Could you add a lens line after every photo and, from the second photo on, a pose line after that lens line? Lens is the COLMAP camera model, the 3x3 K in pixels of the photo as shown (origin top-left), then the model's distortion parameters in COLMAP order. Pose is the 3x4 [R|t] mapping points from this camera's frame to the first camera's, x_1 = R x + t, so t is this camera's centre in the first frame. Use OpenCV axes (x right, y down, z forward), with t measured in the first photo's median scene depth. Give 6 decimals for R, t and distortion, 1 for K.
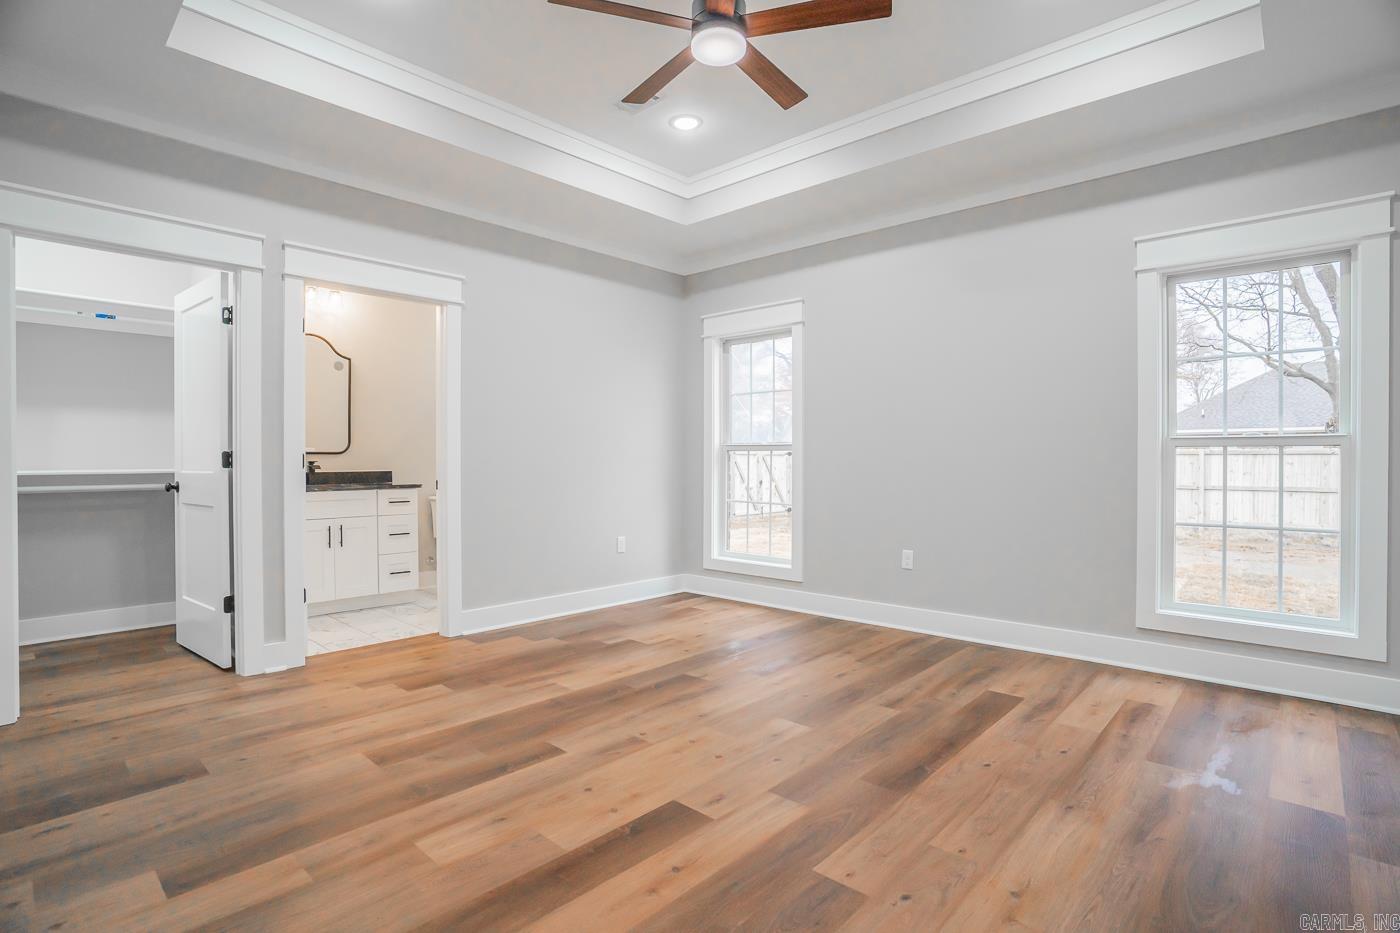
lens RADIAL K [[691.7, 0, 696.4], [0, 691.7, 468.4], [0, 0, 1]] dist [-0.080334, 0.035106]
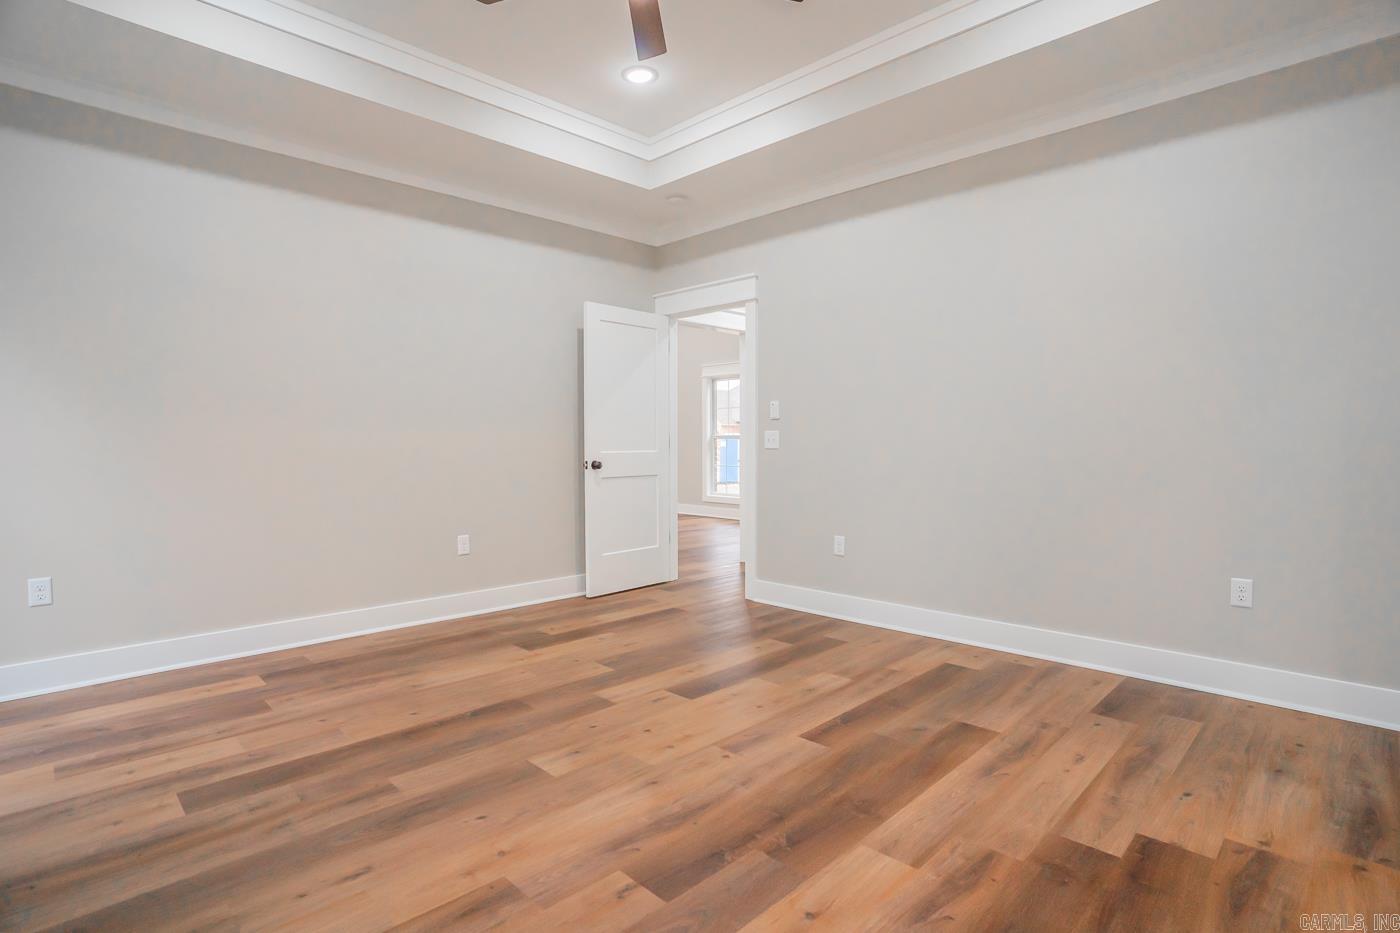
lens RADIAL K [[691.7, 0, 696.4], [0, 691.7, 468.4], [0, 0, 1]] dist [-0.080334, 0.035106]
pose [[-0.999551, 0.000400, 0.029945, -0.066013], [0.001944, 0.998669, 0.051537, -0.023852], [-0.029884, 0.051572, -0.998222, 1.829445]]
